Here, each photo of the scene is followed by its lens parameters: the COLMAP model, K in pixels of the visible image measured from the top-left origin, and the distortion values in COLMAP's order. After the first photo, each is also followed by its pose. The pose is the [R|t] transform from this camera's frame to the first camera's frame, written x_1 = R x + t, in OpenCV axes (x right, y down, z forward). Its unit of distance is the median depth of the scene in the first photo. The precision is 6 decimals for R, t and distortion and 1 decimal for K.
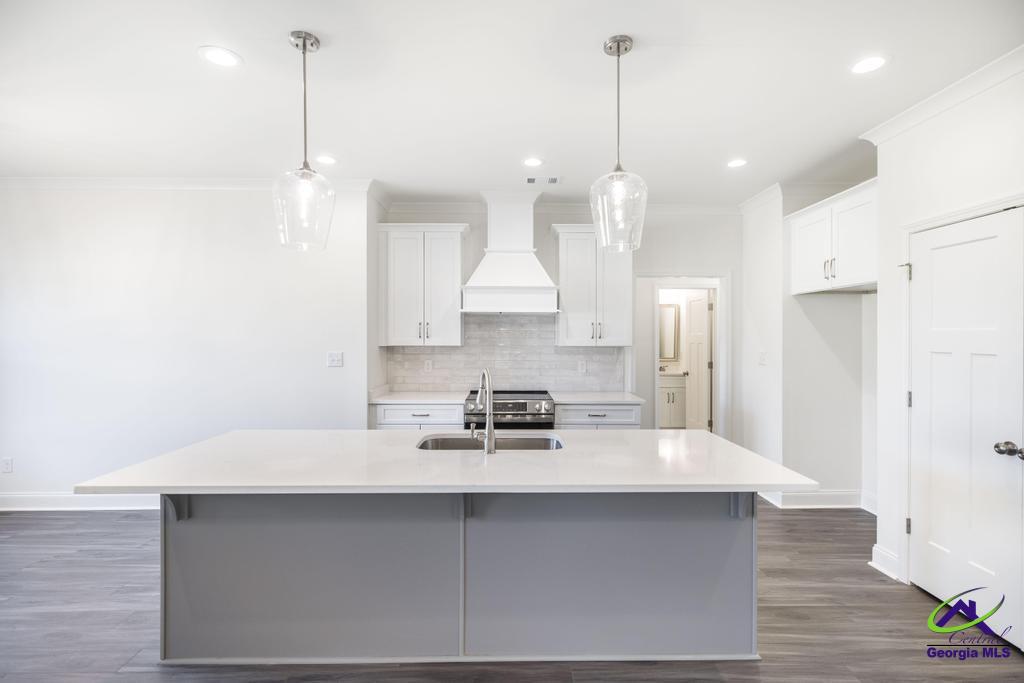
lens RADIAL K [[474.3, 0, 512.7], [0, 474.3, 338.1], [0, 0, 1]] dist [-0.001284, 0.000124]
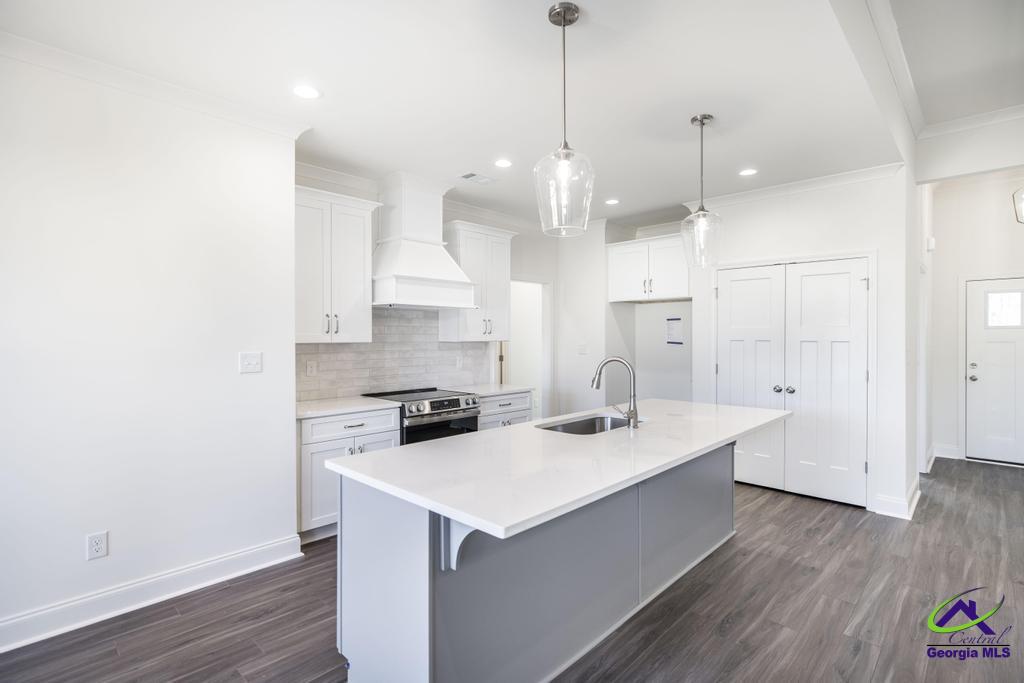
lens RADIAL K [[491.5, 0, 515.9], [0, 491.5, 340.3], [0, 0, 1]] dist [-0.003389, -0.000278]
pose [[0.701130, -0.008730, 0.712980, -0.568260], [0.005412, 0.999961, 0.006922, 0.007671], [-0.713013, -0.000995, 0.701151, 0.181288]]
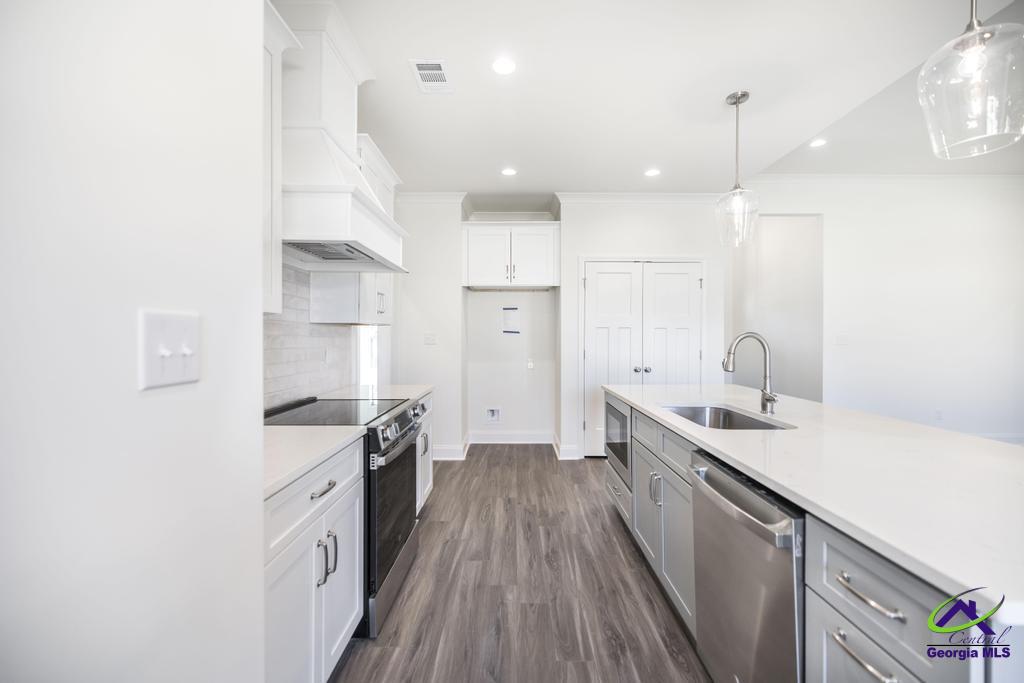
lens RADIAL K [[434.3, 0, 515.4], [0, 434.3, 338.4], [0, 0, 1]] dist [0.002569, 0.001260]
pose [[0.014367, -0.005577, 0.999881, -0.506093], [0.004370, 0.999975, 0.005514, 0.036900], [-0.999887, 0.004290, 0.014391, 0.783023]]
